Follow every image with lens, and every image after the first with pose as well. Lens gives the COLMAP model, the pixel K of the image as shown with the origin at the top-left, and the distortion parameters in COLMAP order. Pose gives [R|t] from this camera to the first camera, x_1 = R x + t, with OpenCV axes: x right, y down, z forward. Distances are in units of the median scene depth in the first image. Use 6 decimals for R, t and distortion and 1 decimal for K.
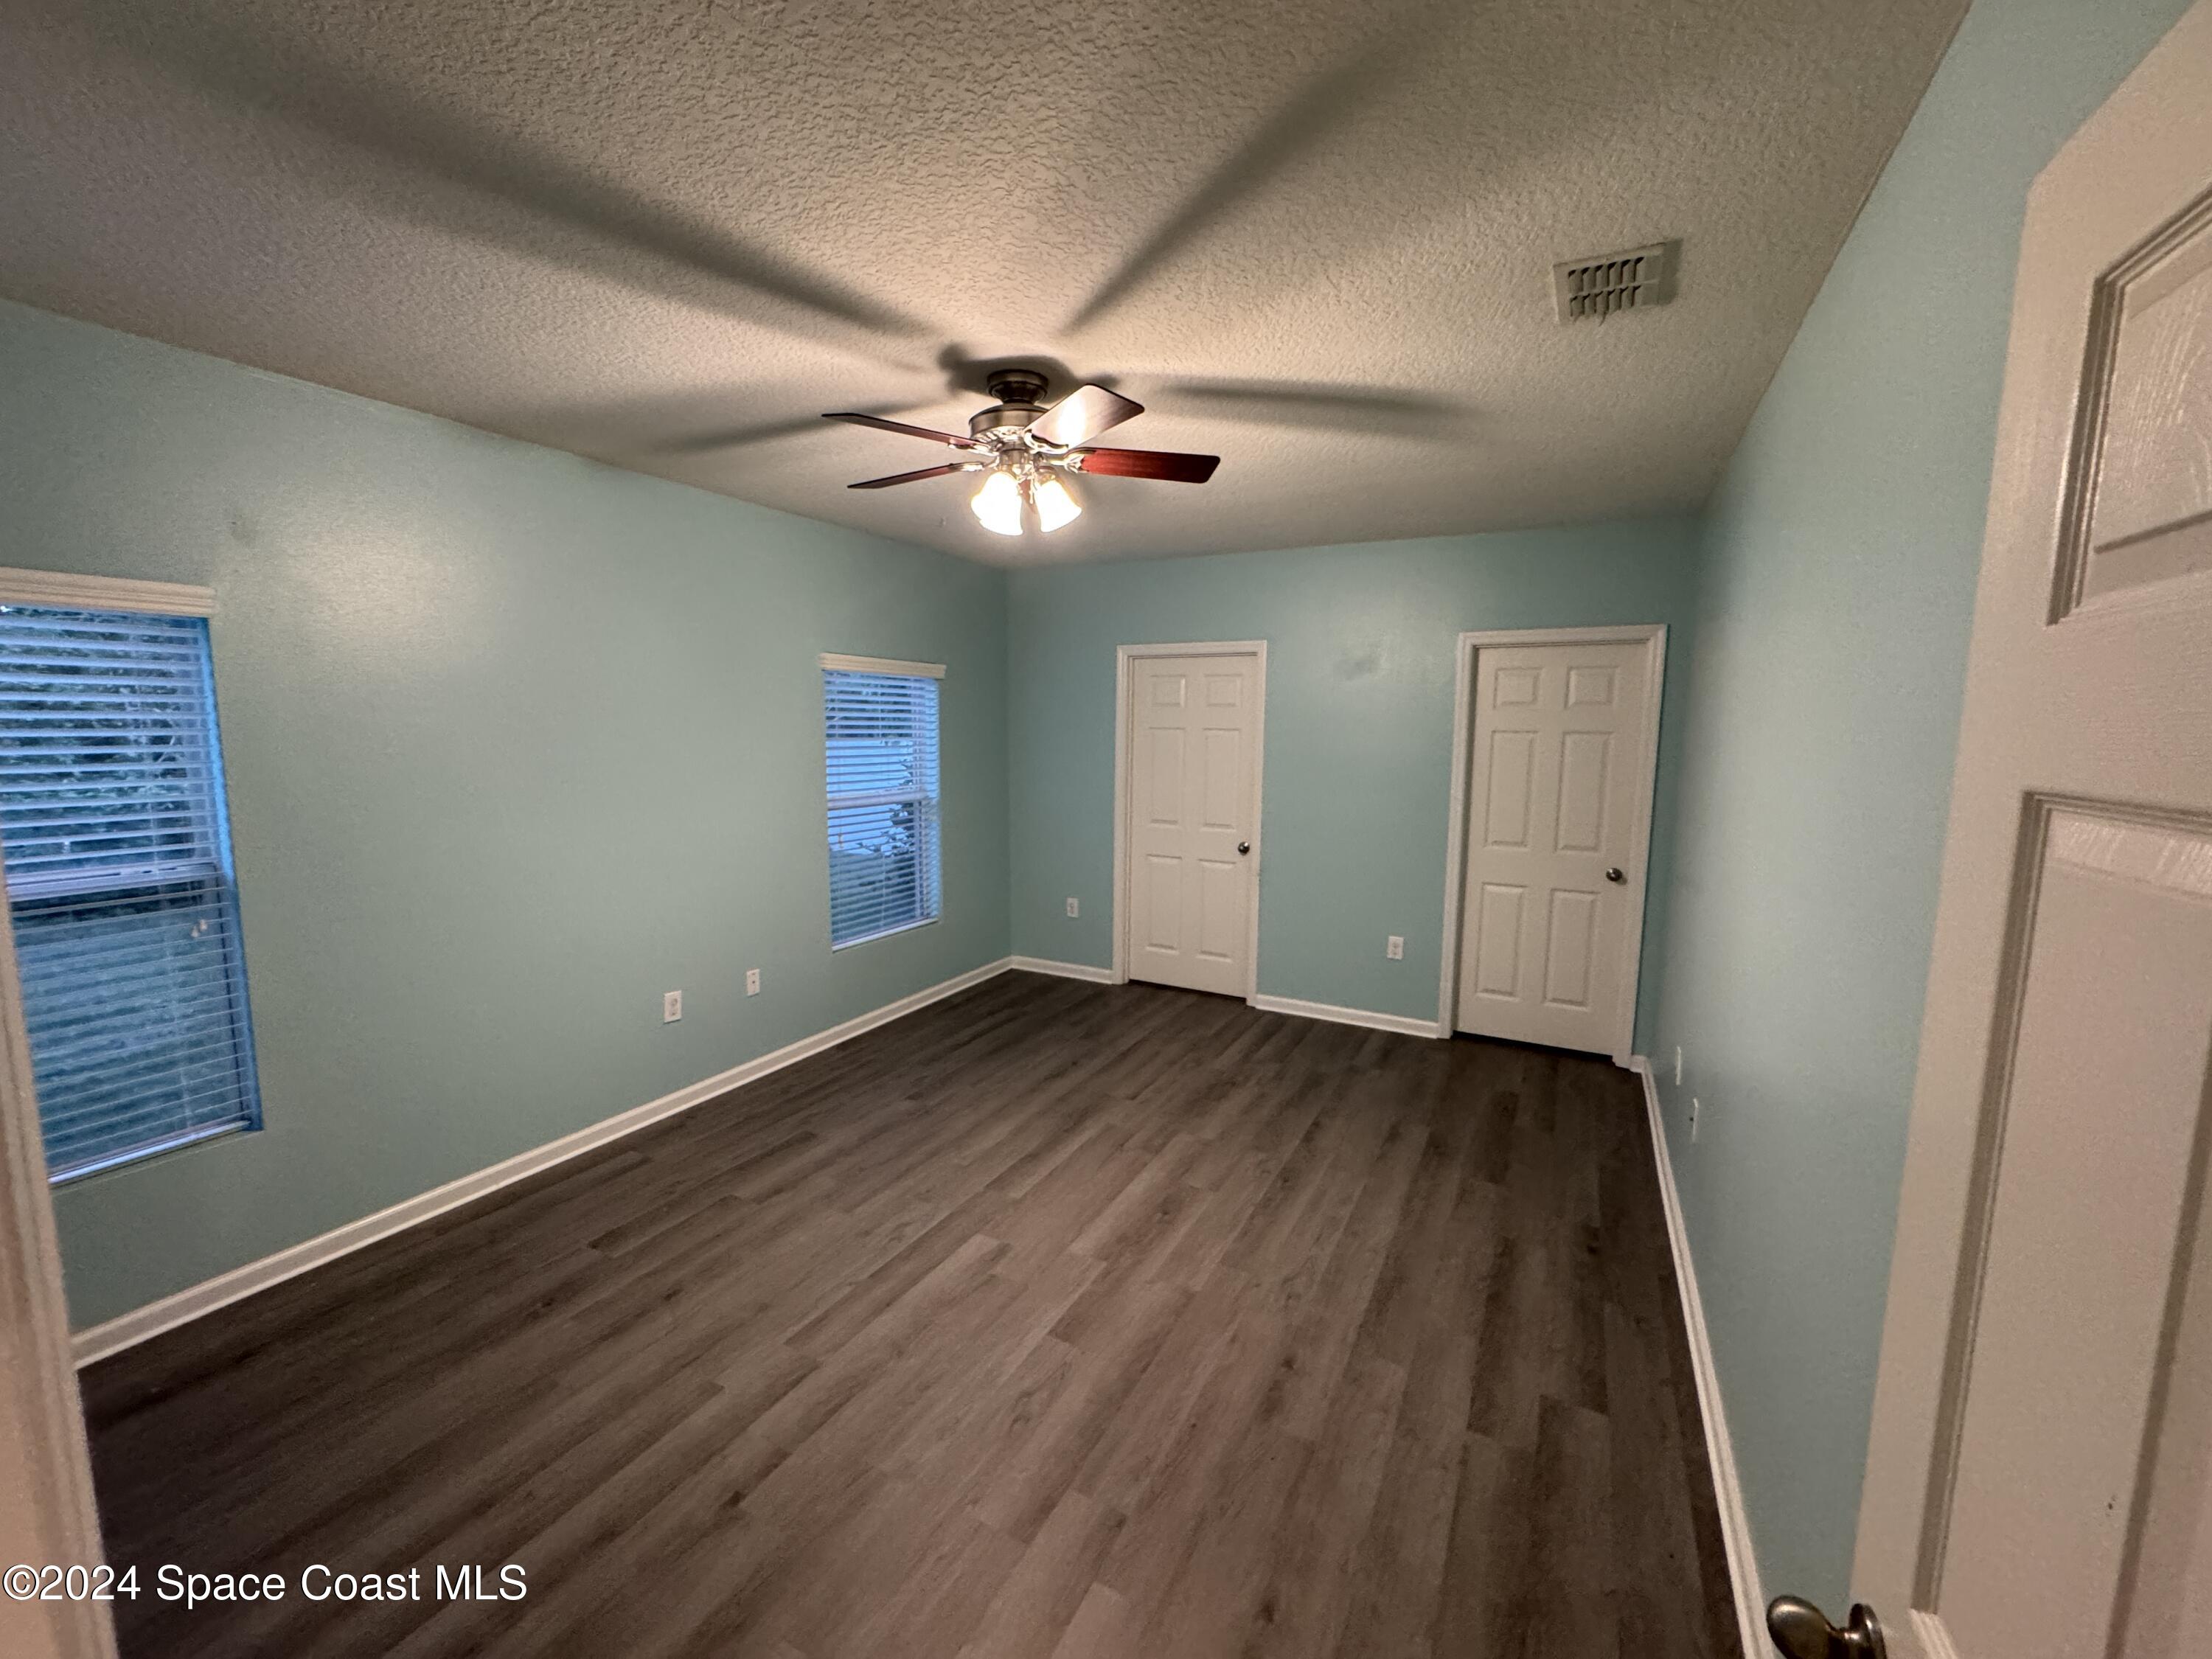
lens RADIAL K [[879.9, 0, 1103.0], [0, 879.9, 829.9], [0, 0, 1]] dist [-0.002896, 0.000314]
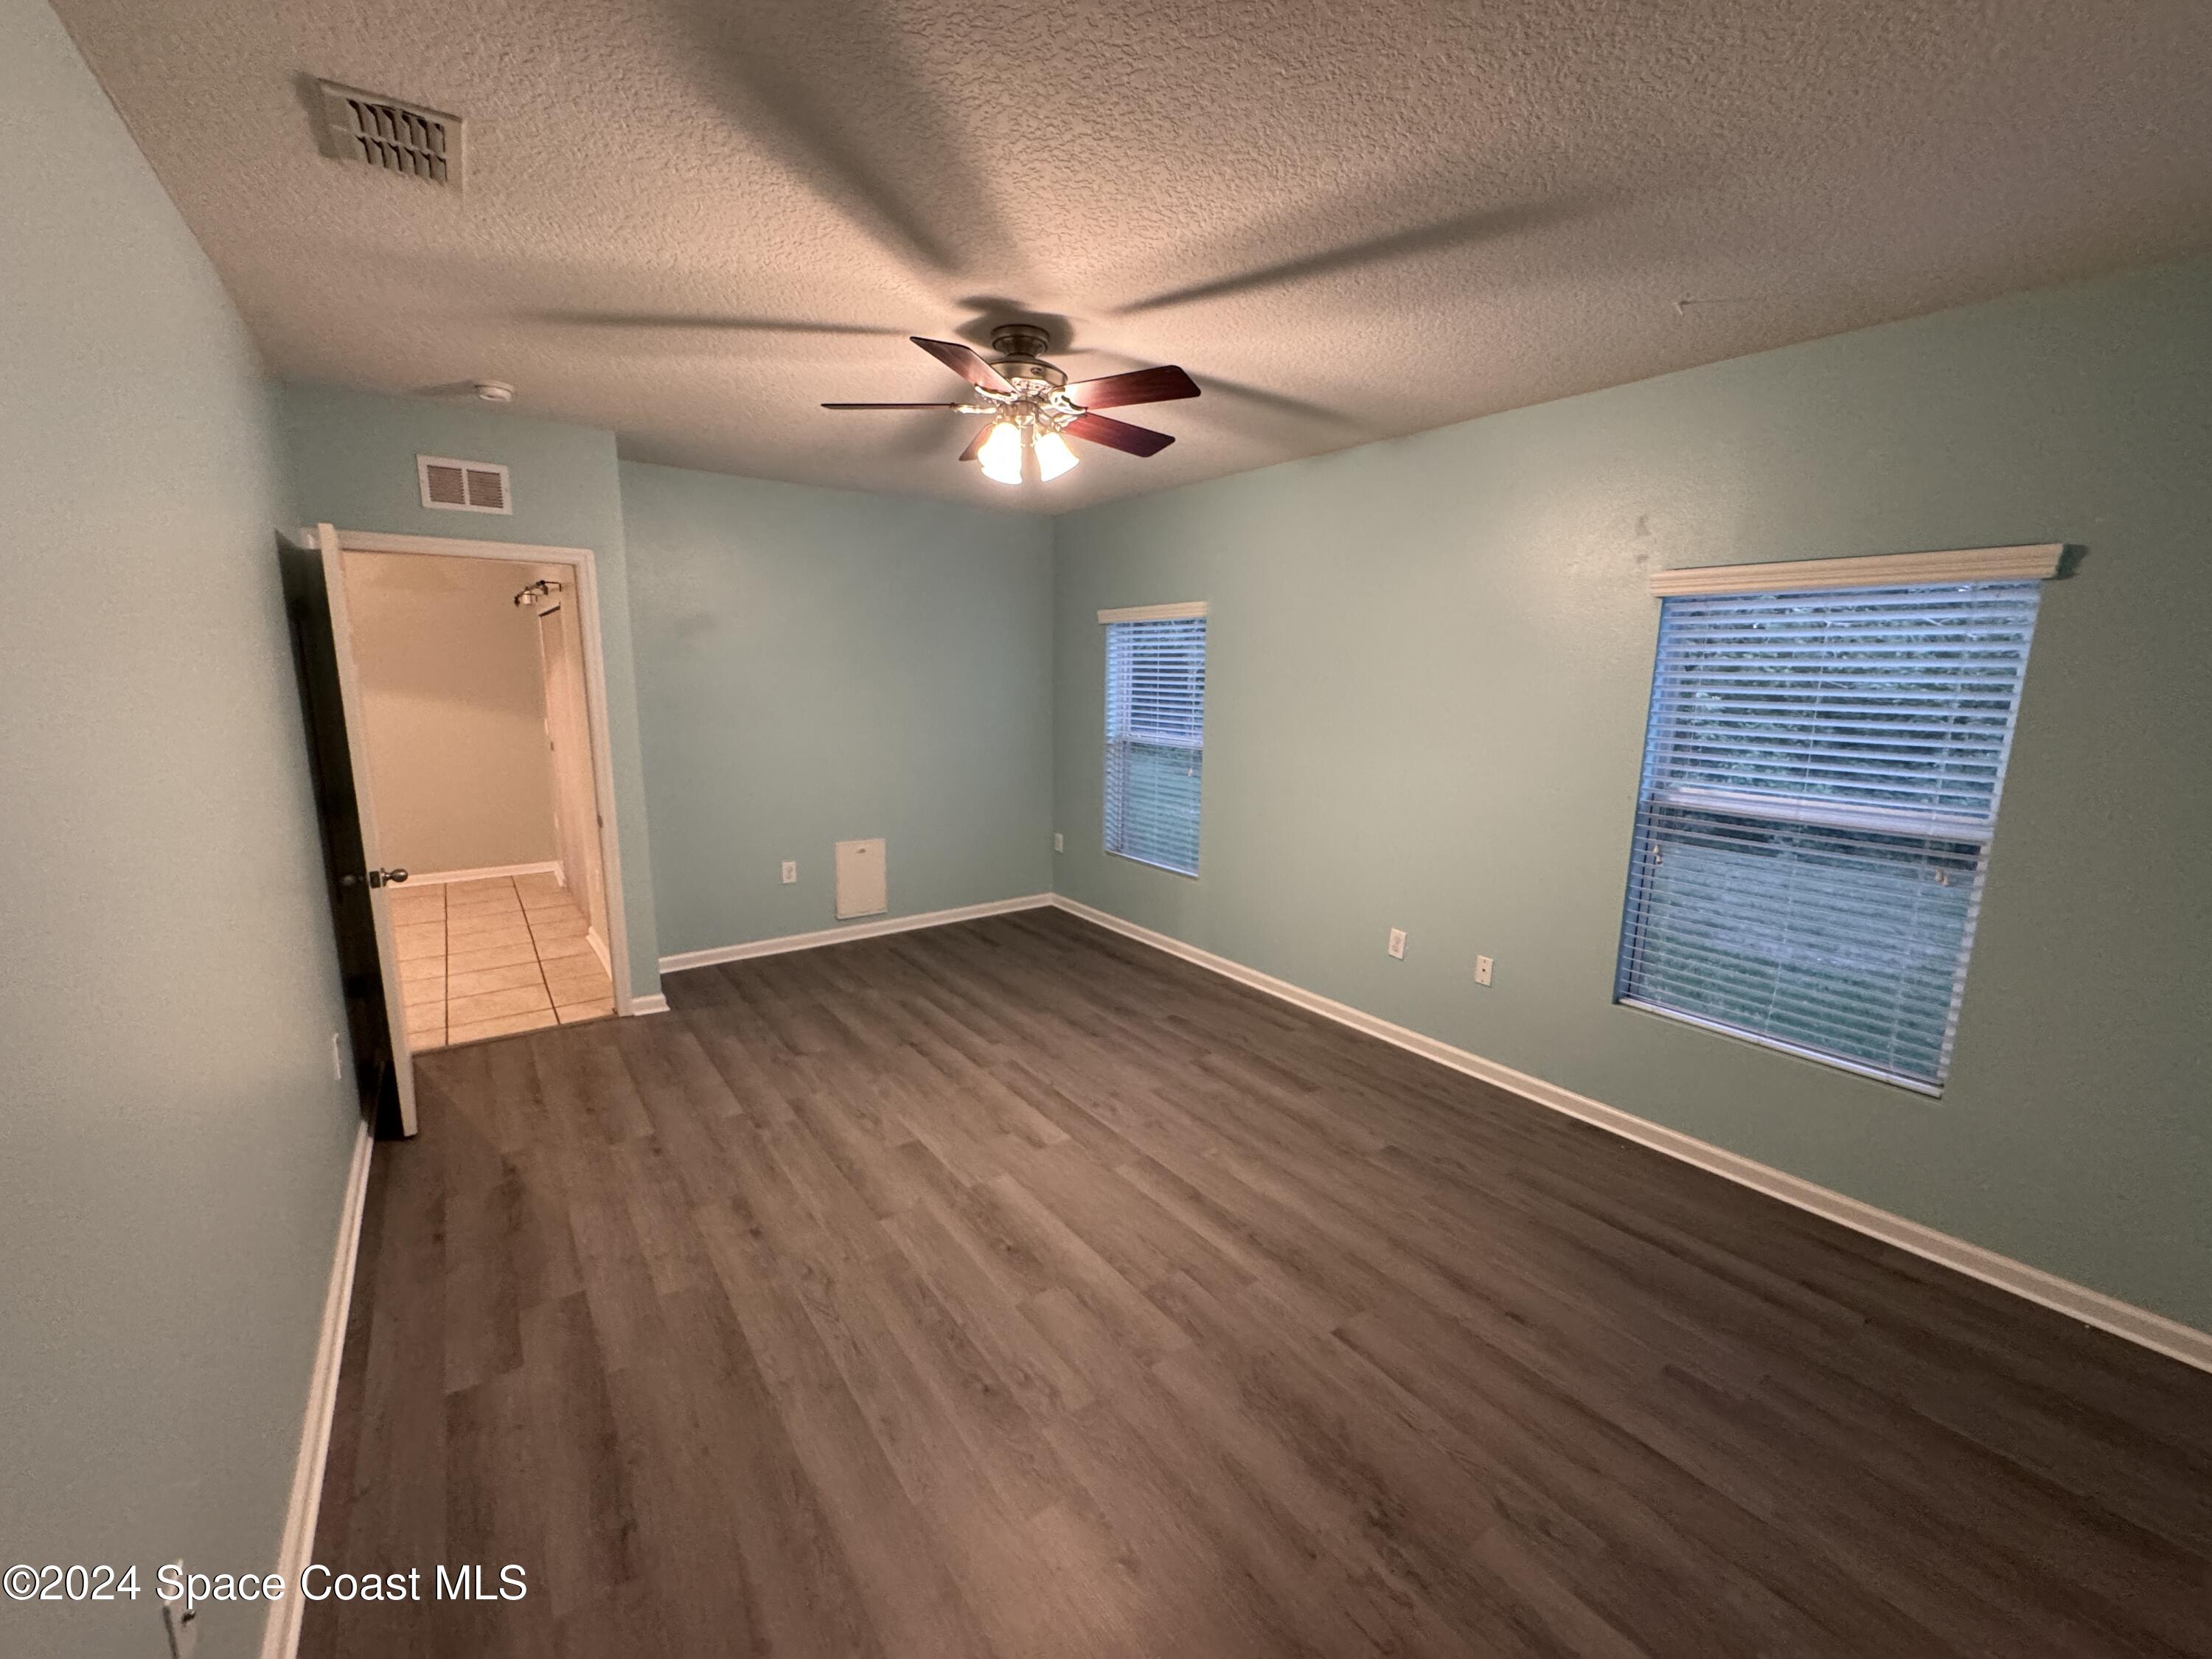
lens RADIAL K [[879.9, 0, 1103.0], [0, 879.9, 829.9], [0, 0, 1]] dist [-0.002896, 0.000314]
pose [[-0.431732, 0.148475, -0.889698, 0.765840], [-0.126376, 0.966674, 0.222645, -0.160338], [0.893105, 0.208560, -0.398580, 1.410887]]
